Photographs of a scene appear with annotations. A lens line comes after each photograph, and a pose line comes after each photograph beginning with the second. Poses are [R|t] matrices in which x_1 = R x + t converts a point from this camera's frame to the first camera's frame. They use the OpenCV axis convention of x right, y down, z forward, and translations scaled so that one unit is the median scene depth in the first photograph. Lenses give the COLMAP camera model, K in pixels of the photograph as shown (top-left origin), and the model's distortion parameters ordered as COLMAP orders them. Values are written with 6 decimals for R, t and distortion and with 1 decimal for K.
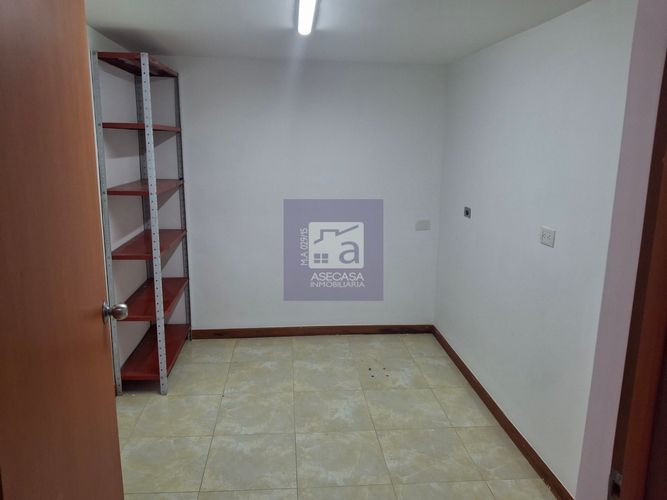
lens RADIAL K [[493.5, 0, 333.4], [0, 493.5, 246.7], [0, 0, 1]] dist [0.009202, -0.024375]
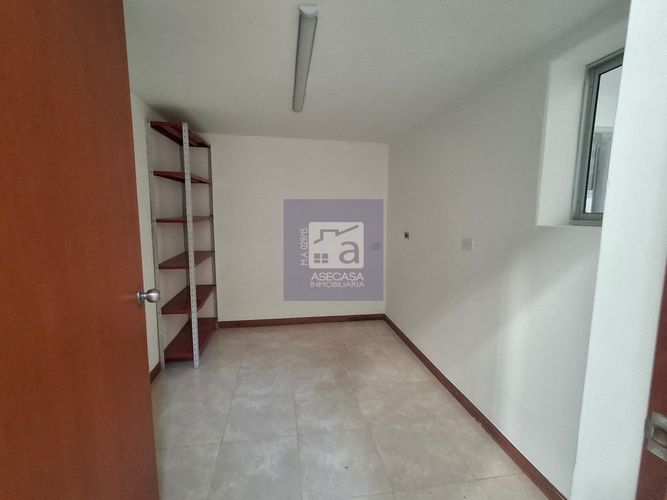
lens RADIAL K [[301.5, 0, 332.5], [0, 301.5, 250.6], [0, 0, 1]] dist [-0.000776, 0.001308]
pose [[0.997165, -0.016842, 0.073335, -0.024390], [0.022642, 0.996619, -0.078982, 0.049959], [-0.071757, 0.080418, 0.994175, 0.121163]]
